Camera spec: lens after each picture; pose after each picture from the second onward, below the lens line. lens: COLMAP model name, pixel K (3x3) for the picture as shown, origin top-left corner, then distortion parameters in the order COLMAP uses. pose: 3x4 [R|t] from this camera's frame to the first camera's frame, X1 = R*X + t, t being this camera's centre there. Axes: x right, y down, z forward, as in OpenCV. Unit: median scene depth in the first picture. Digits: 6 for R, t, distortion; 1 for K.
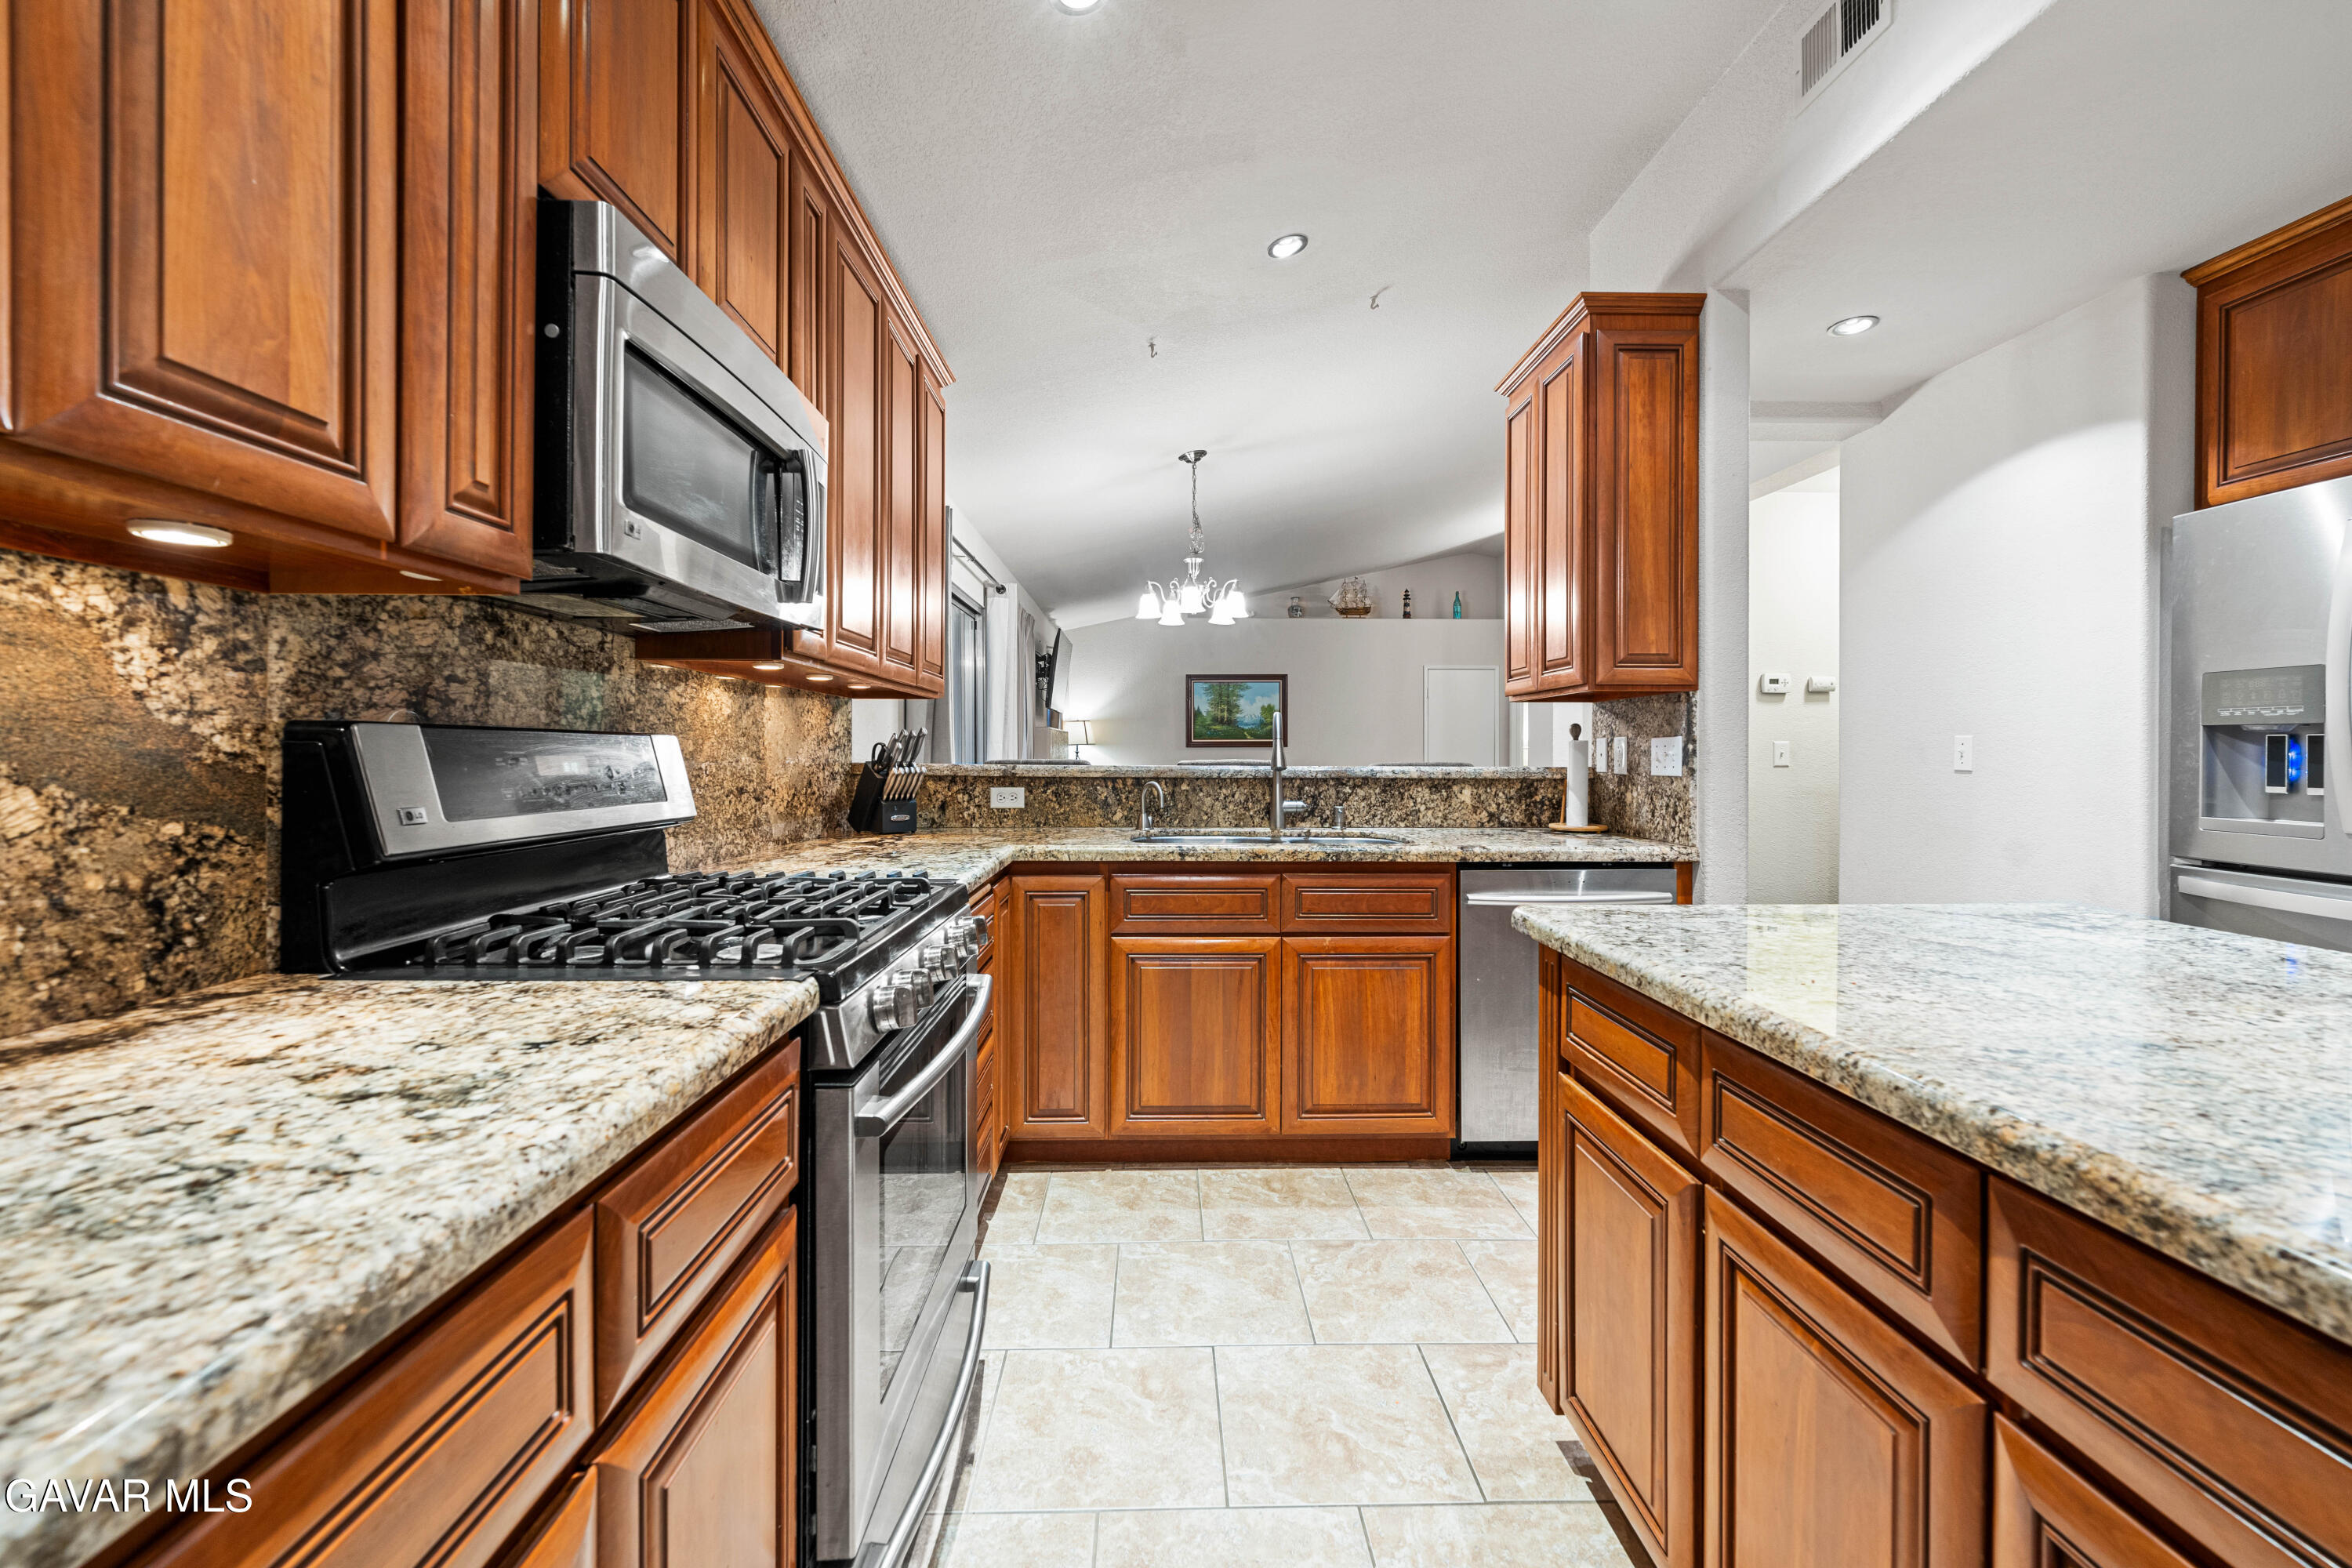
lens RADIAL K [[961.6, 0, 1180.0], [0, 961.6, 751.9], [0, 0, 1]] dist [-0.001050, -0.000052]
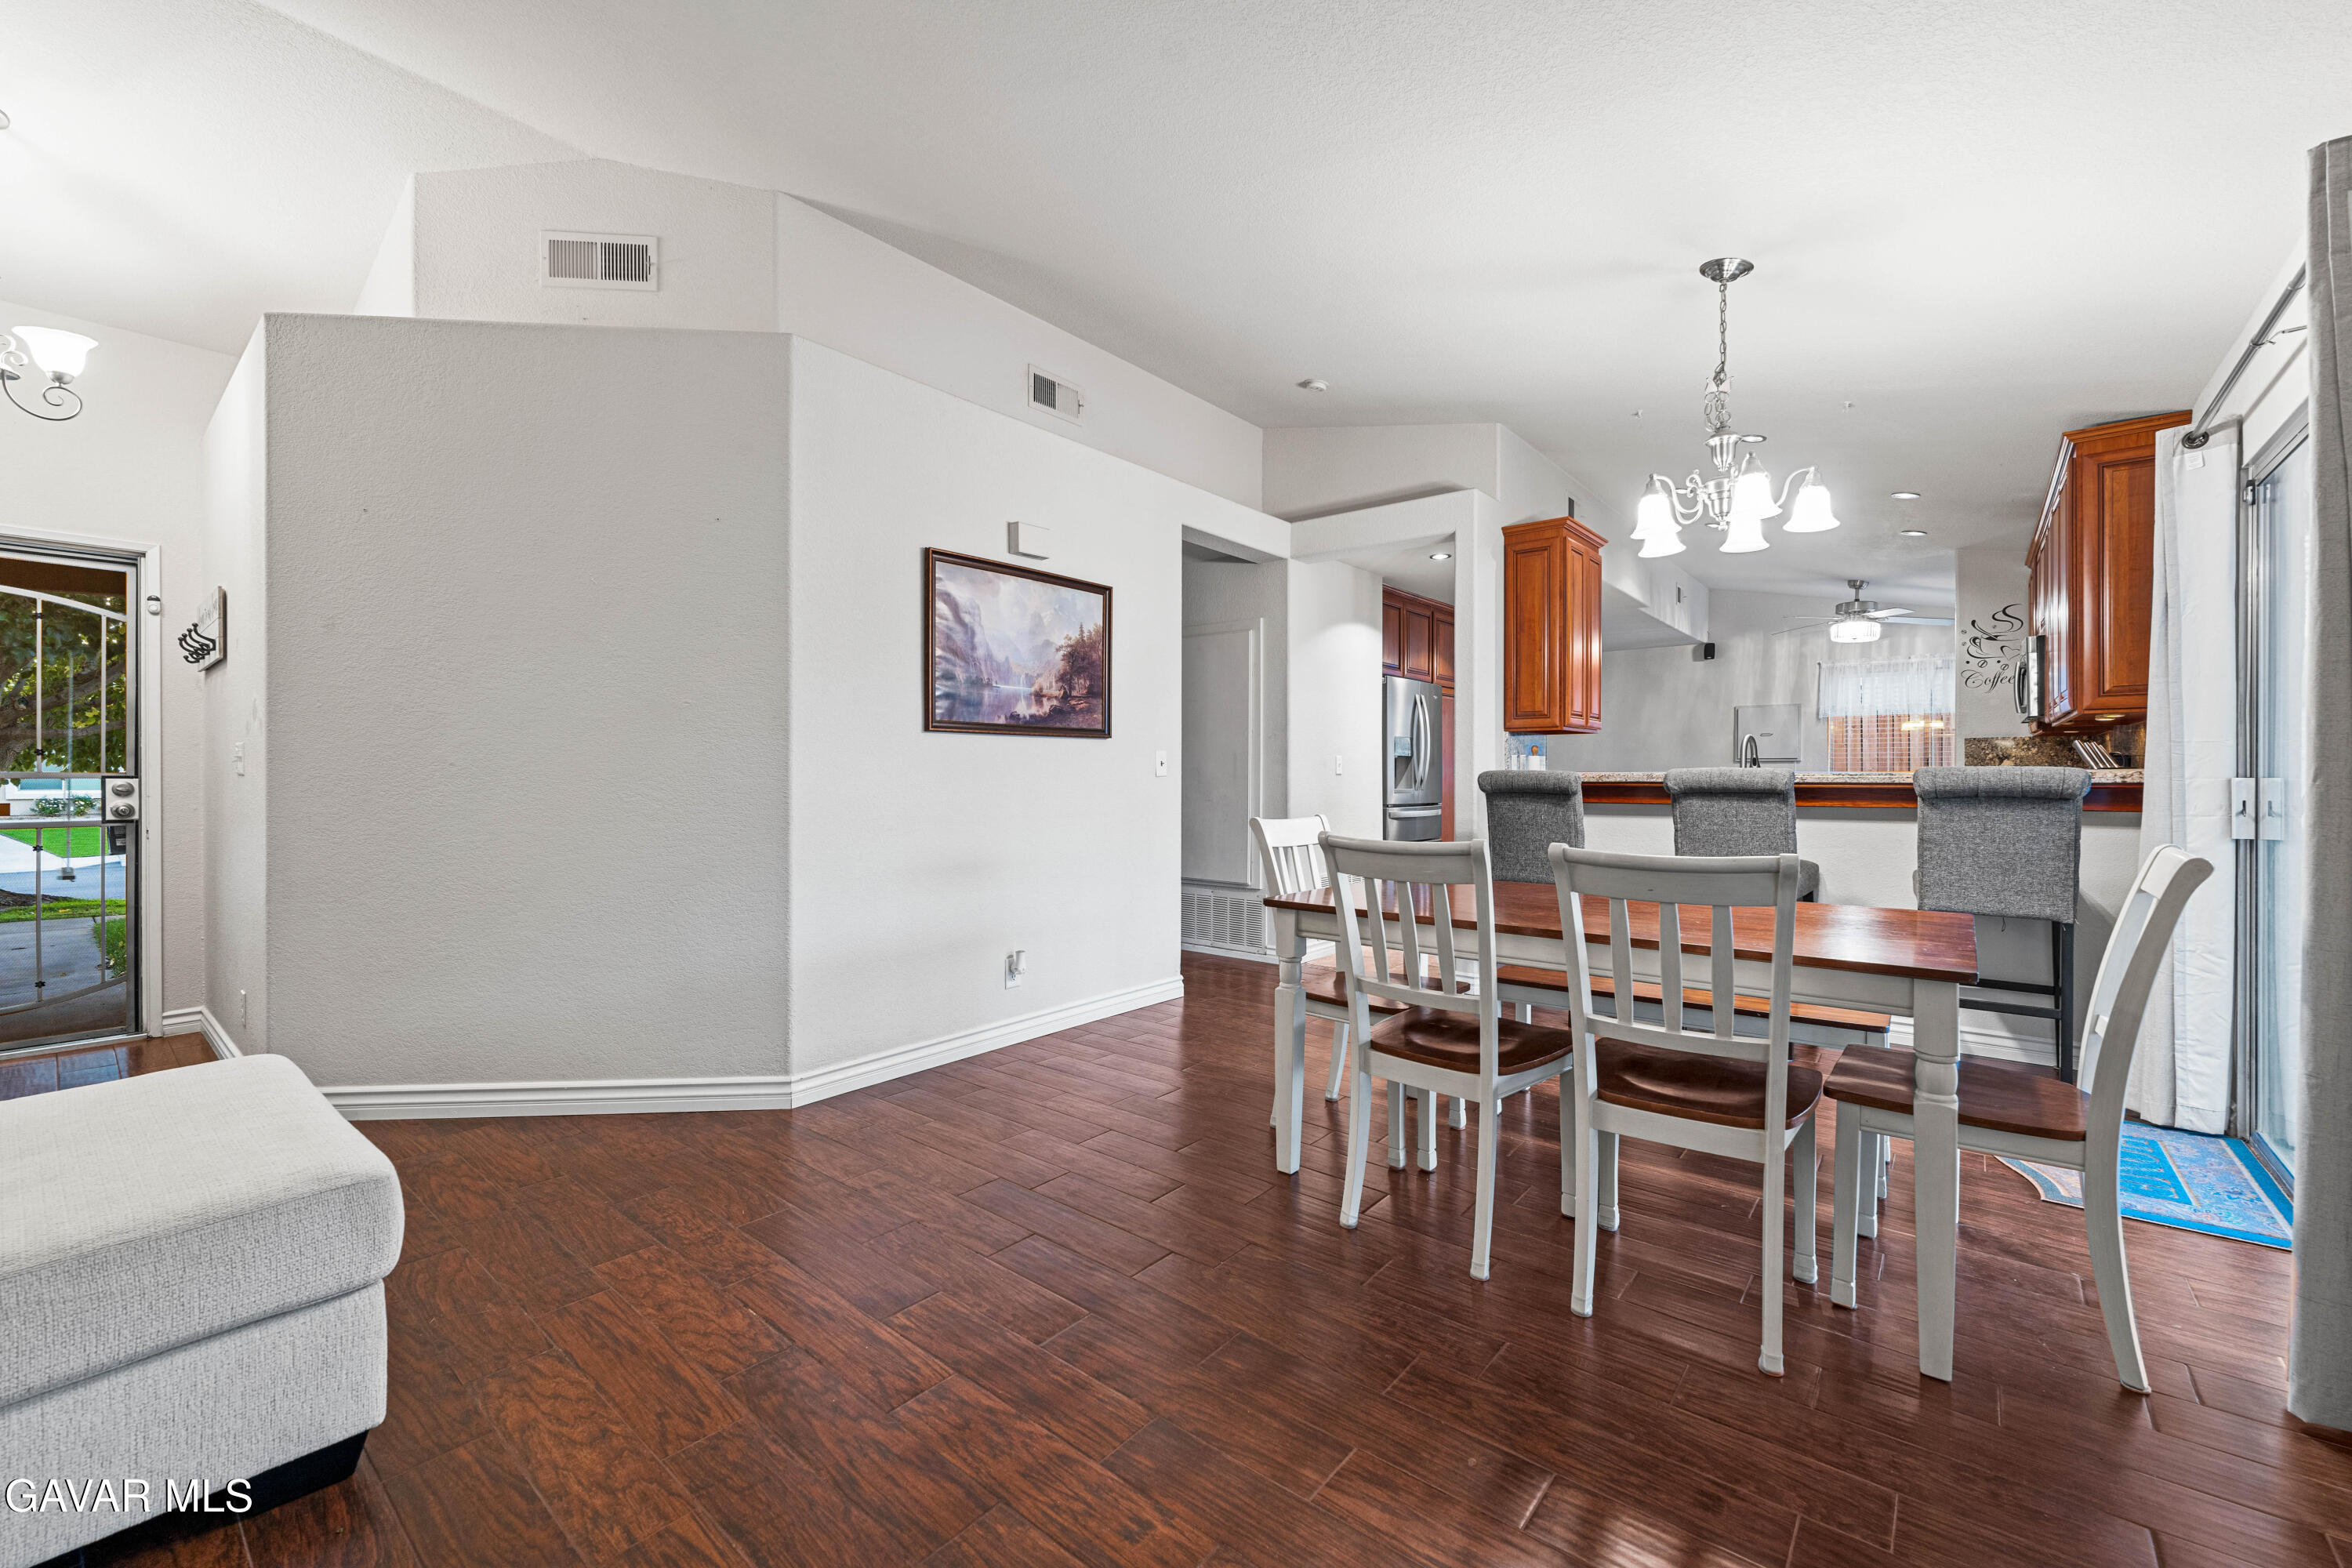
lens RADIAL K [[950.9, 0, 1175.8], [0, 950.9, 776.5], [0, 0, 1]] dist [-0.000337, -0.000261]
pose [[-0.755287, -0.003310, 0.655386, -0.219584], [-0.001015, 0.999992, 0.003880, 0.020618], [-0.655394, 0.002266, -0.755284, 3.130374]]
